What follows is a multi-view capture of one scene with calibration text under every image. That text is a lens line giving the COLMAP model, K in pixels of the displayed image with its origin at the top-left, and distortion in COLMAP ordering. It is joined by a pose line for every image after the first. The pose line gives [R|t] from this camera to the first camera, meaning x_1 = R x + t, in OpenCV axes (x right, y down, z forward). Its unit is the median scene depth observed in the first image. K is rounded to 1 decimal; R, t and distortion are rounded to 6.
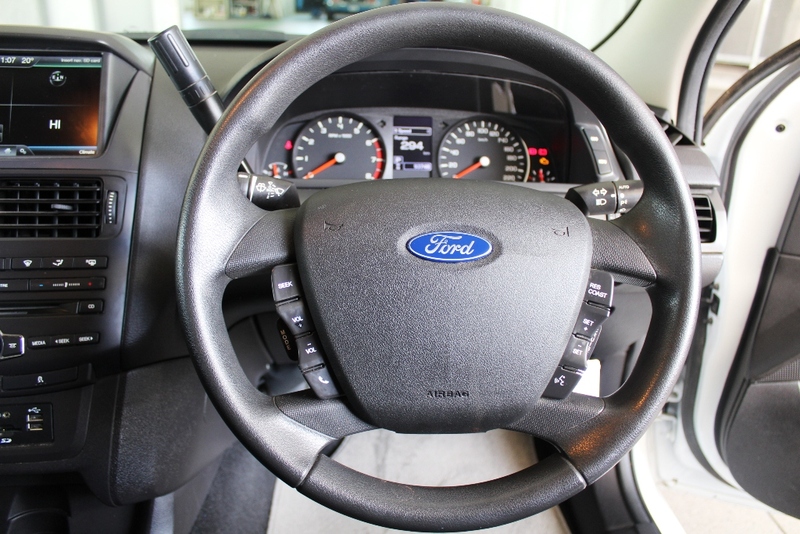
lens RADIAL K [[682.2, 0, 400.0], [0, 682.2, 267.0], [0, 0, 1]] dist [-0.160799, 0.161760]
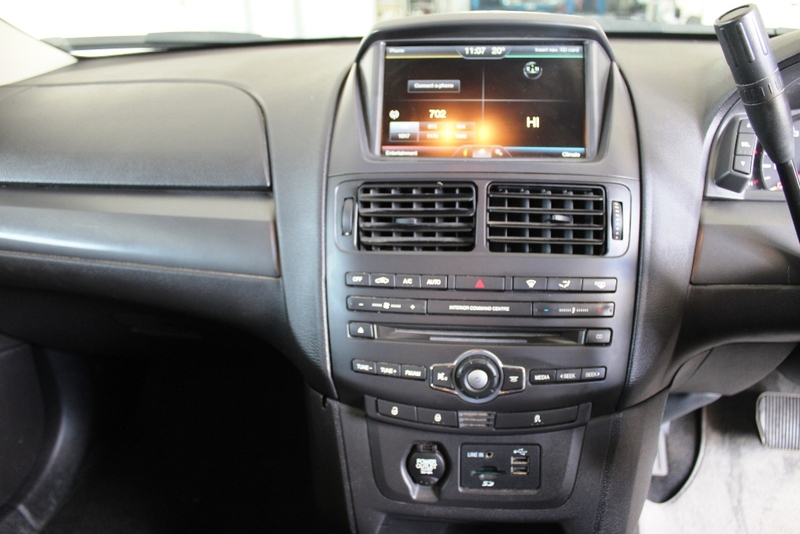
lens RADIAL K [[682.2, 0, 400.0], [0, 682.2, 267.0], [0, 0, 1]] dist [-0.160799, 0.161760]
pose [[0.973033, 0.030410, -0.228650, -0.488695], [-0.030315, 0.999533, 0.003932, -0.023790], [0.228663, 0.003105, 0.973501, 0.093368]]
